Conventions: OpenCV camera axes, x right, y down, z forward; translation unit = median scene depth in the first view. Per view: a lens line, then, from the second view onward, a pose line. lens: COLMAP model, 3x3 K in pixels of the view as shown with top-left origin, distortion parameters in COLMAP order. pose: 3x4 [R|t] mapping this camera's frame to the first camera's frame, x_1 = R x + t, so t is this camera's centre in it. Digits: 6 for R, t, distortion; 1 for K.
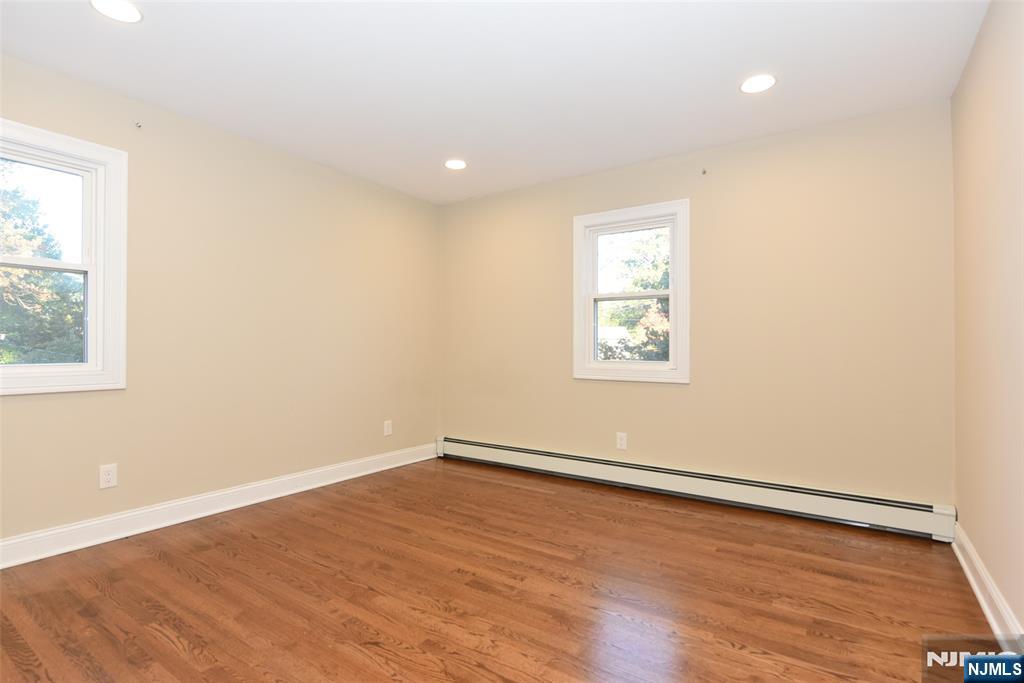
lens RADIAL K [[456.8, 0, 512.0], [0, 456.8, 341.5], [0, 0, 1]] dist [-0.001114, -0.000543]
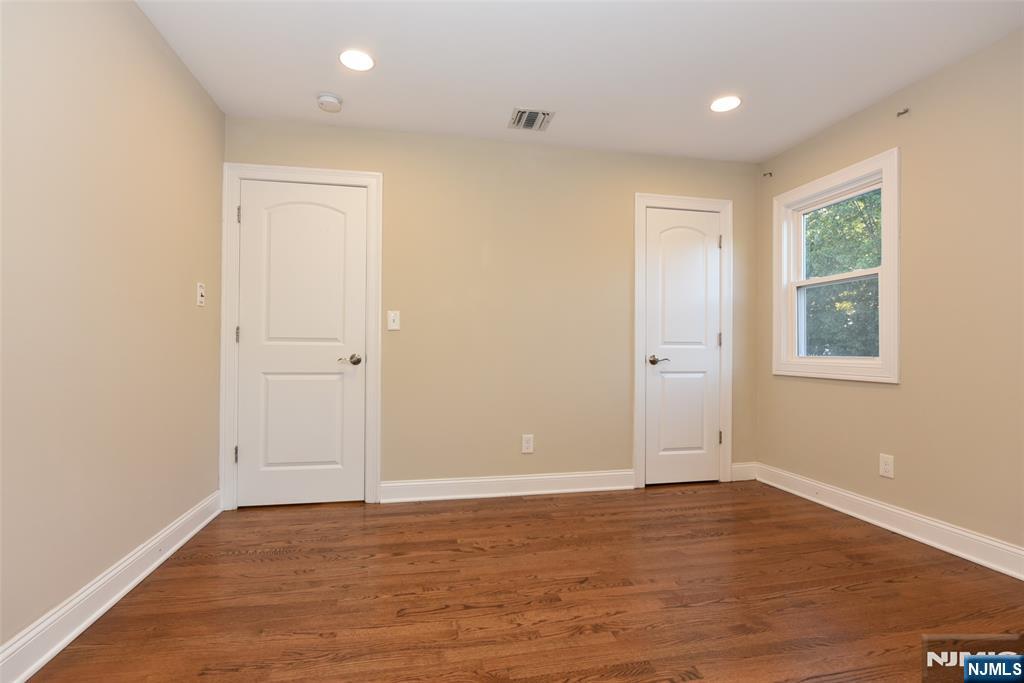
lens RADIAL K [[456.8, 0, 512.0], [0, 456.8, 341.5], [0, 0, 1]] dist [-0.001114, -0.000543]
pose [[-0.664807, -0.019560, -0.746759, 0.632767], [0.005101, 0.999515, -0.030722, 0.053407], [0.746998, -0.024233, -0.664385, 1.440579]]
